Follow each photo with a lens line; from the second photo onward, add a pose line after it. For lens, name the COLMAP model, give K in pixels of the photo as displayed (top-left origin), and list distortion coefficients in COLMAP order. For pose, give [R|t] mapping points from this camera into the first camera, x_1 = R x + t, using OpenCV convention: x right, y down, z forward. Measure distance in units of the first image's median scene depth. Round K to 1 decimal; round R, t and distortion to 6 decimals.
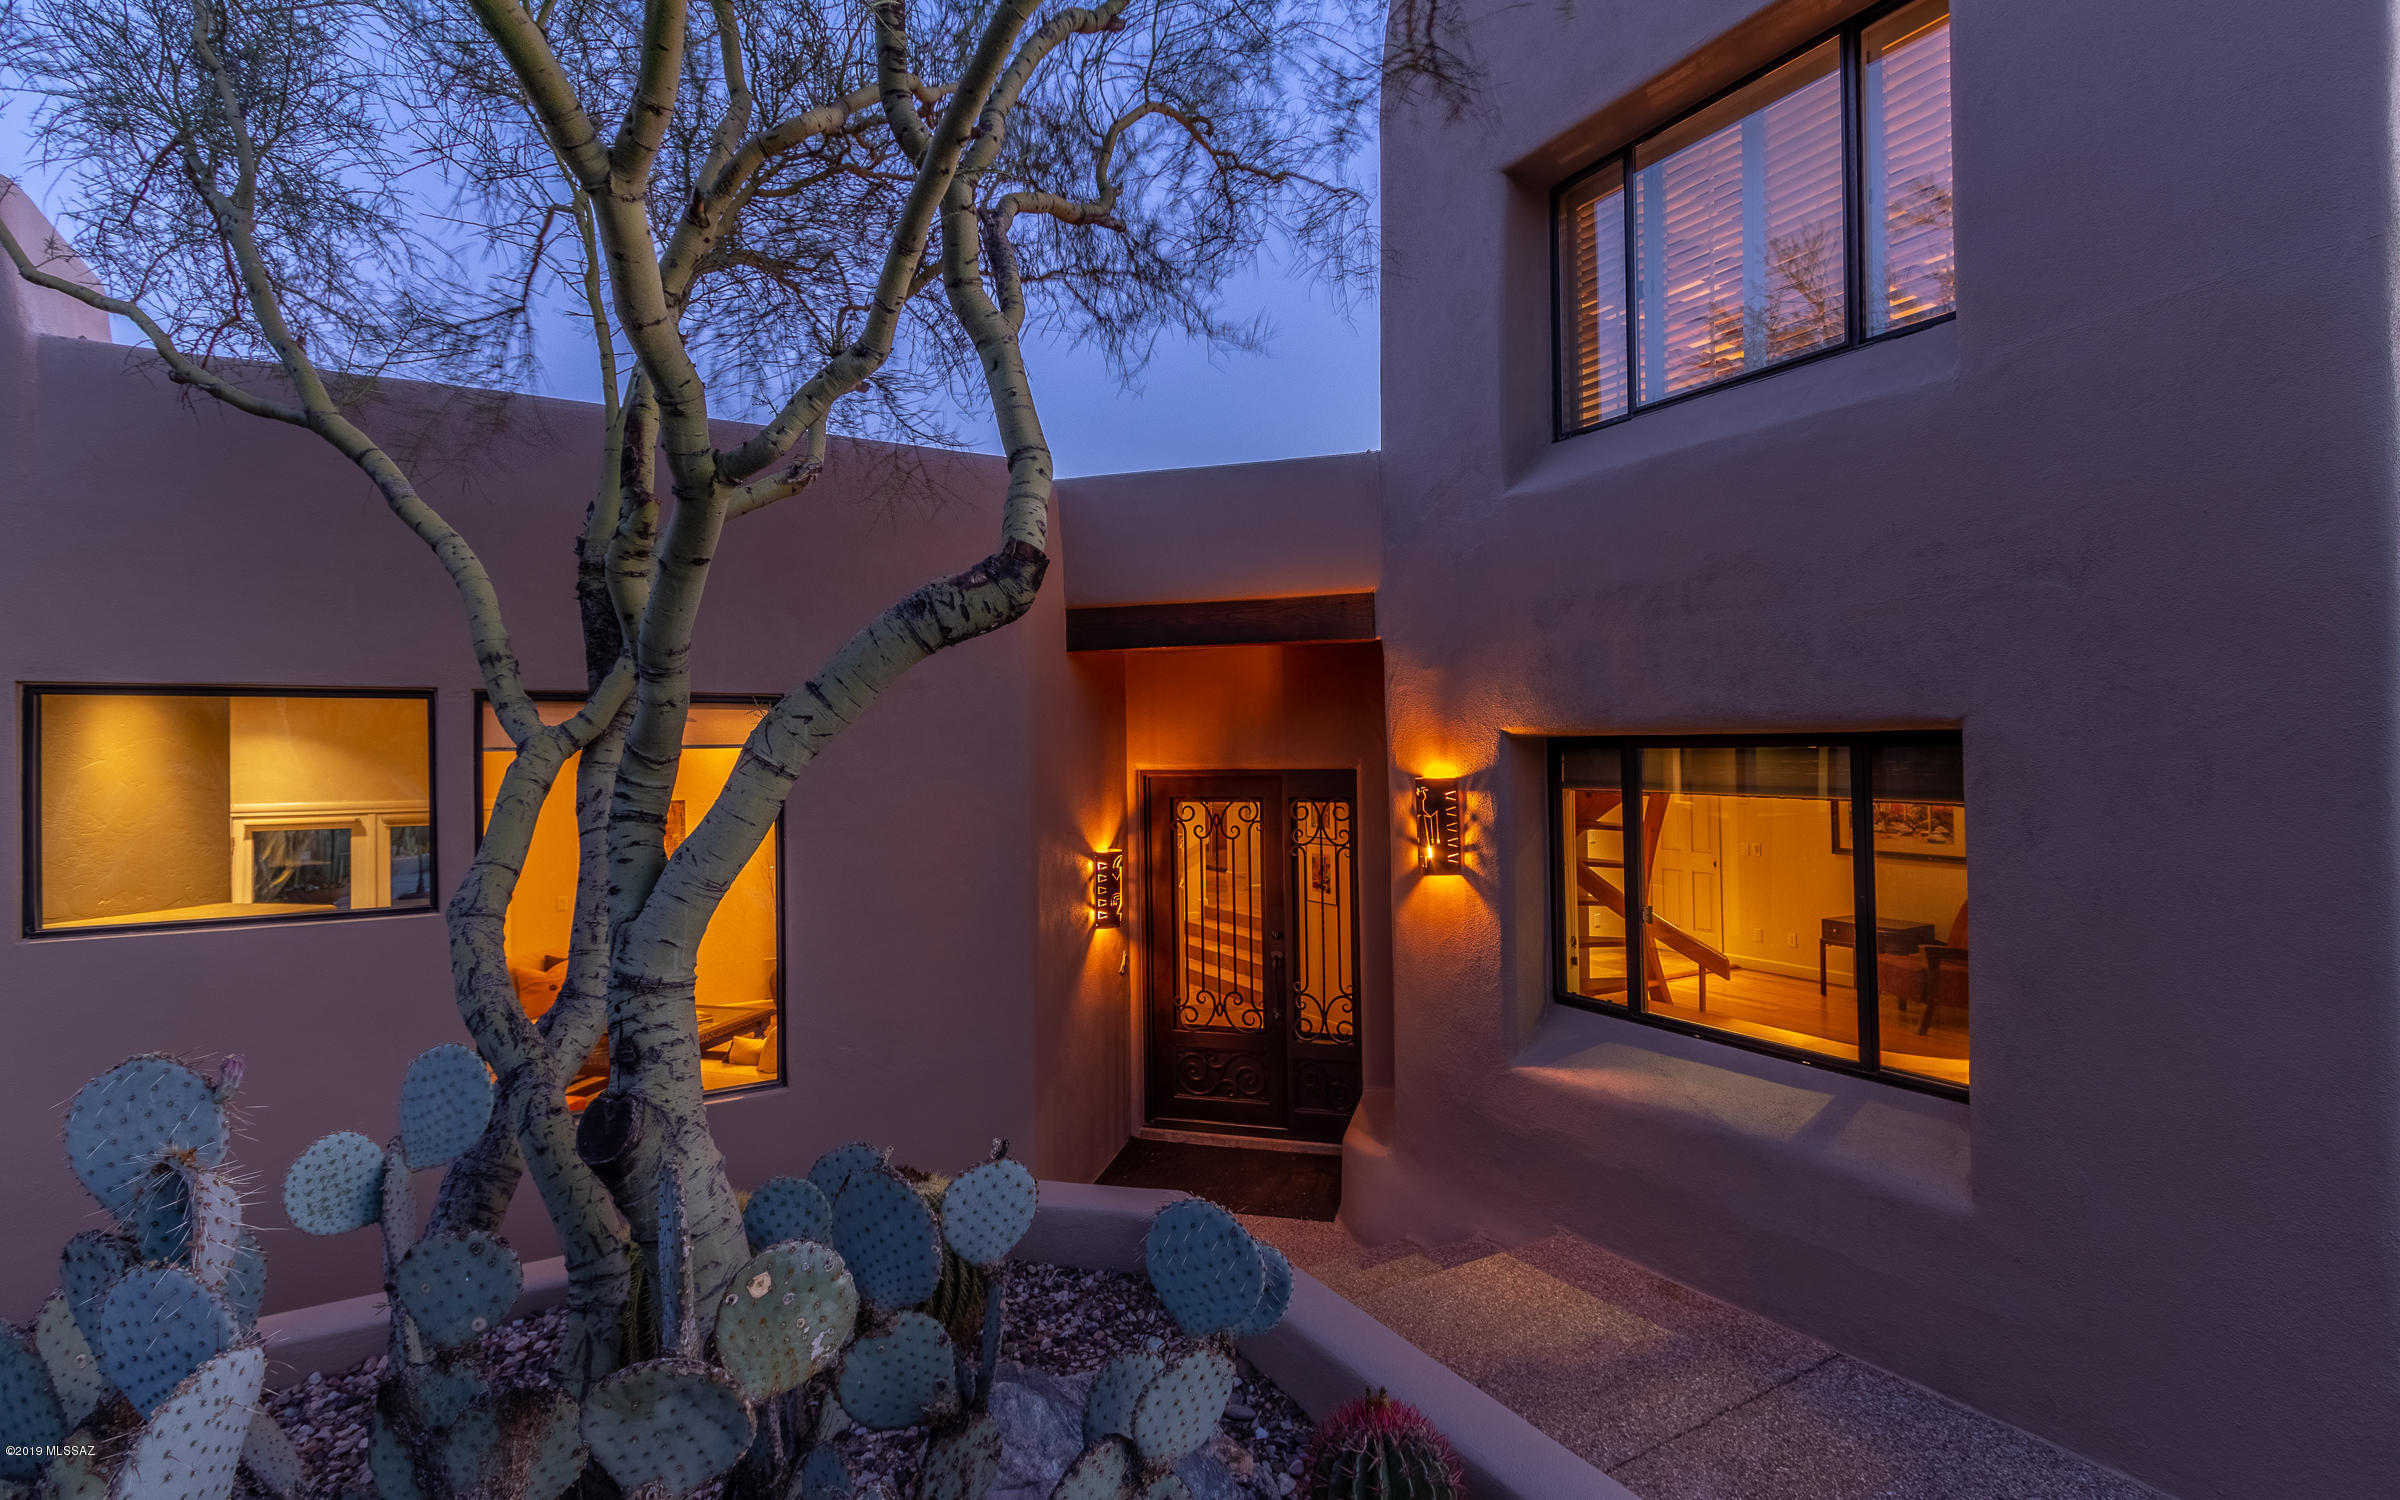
lens RADIAL K [[1127.5, 0, 1200.0], [0, 1127.5, 750.0], [0, 0, 1]] dist [-0.003809, -0.000574]
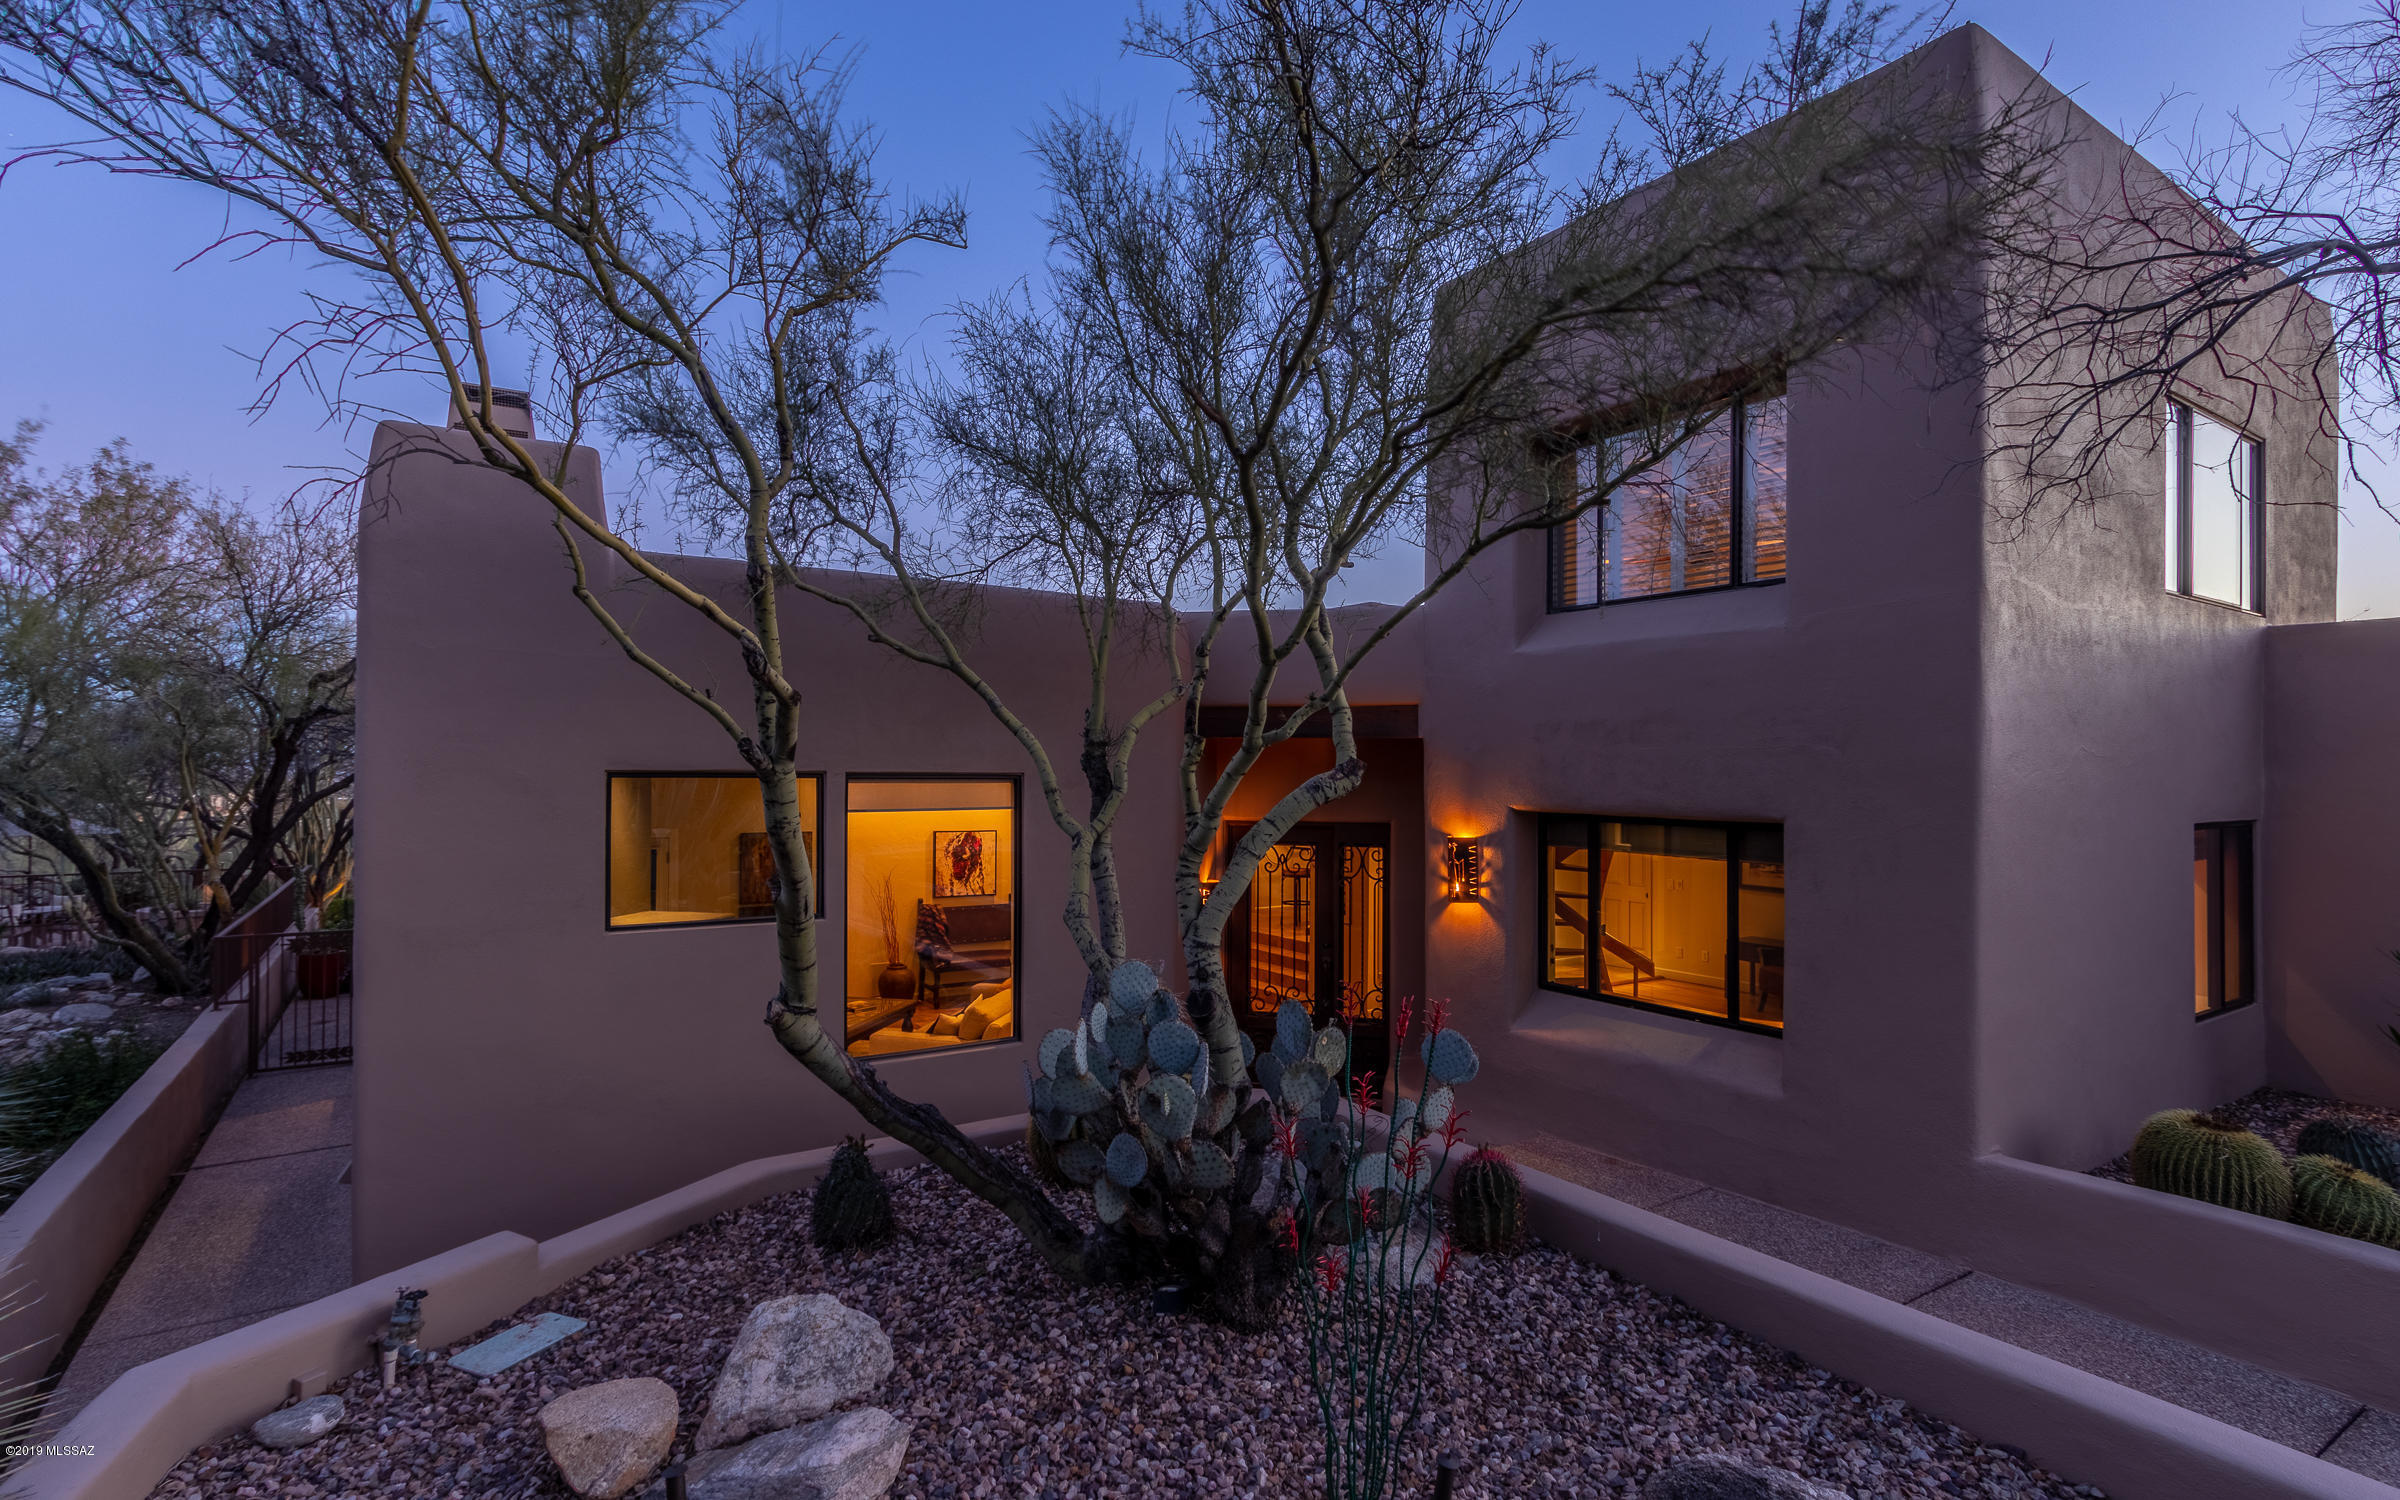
lens RADIAL K [[1149.8, 0, 1202.5], [0, 1149.8, 789.2], [0, 0, 1]] dist [0.001596, 0.000245]
pose [[0.998306, 0.017852, 0.055371, -0.215648], [-0.018795, 0.999686, 0.016563, -0.056295], [-0.055058, -0.017575, 0.998328, -0.483890]]
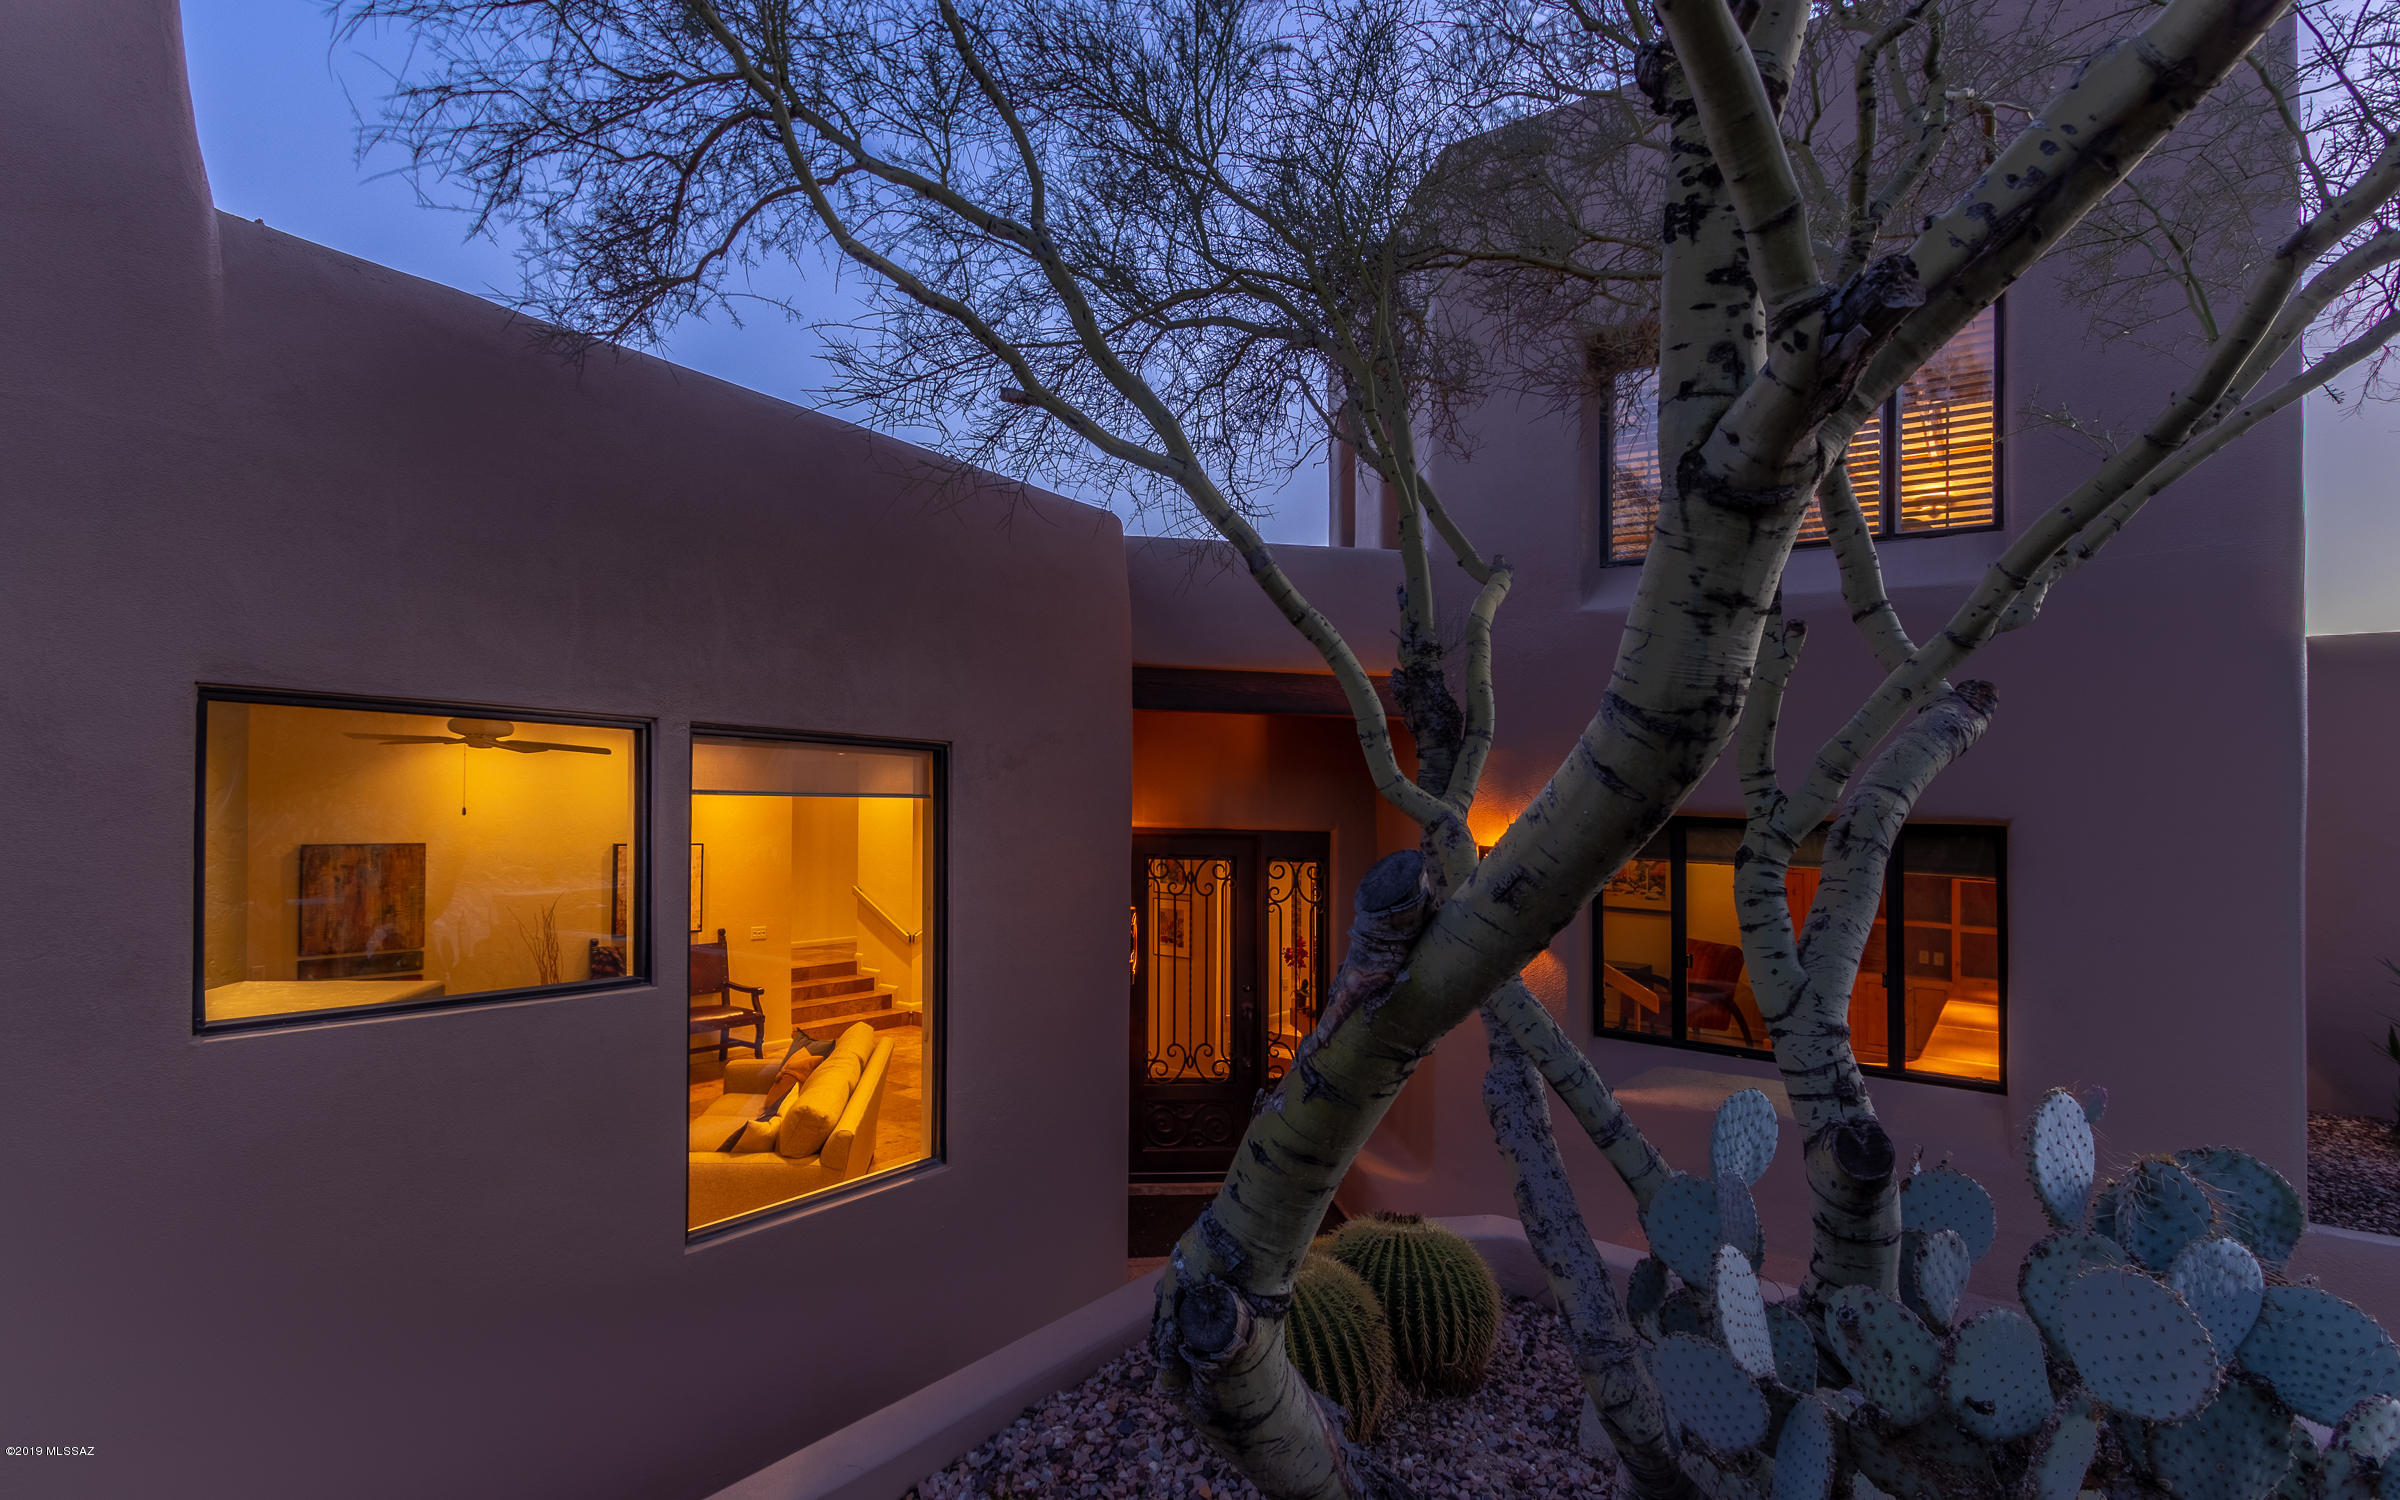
lens RADIAL K [[1149.8, 0, 1202.5], [0, 1149.8, 789.2], [0, 0, 1]] dist [0.001596, 0.000245]
pose [[0.919605, 0.039926, 0.390811, -0.534986], [-0.036829, 0.999203, -0.015422, -0.003638], [-0.391115, -0.000211, 0.920342, 0.038838]]
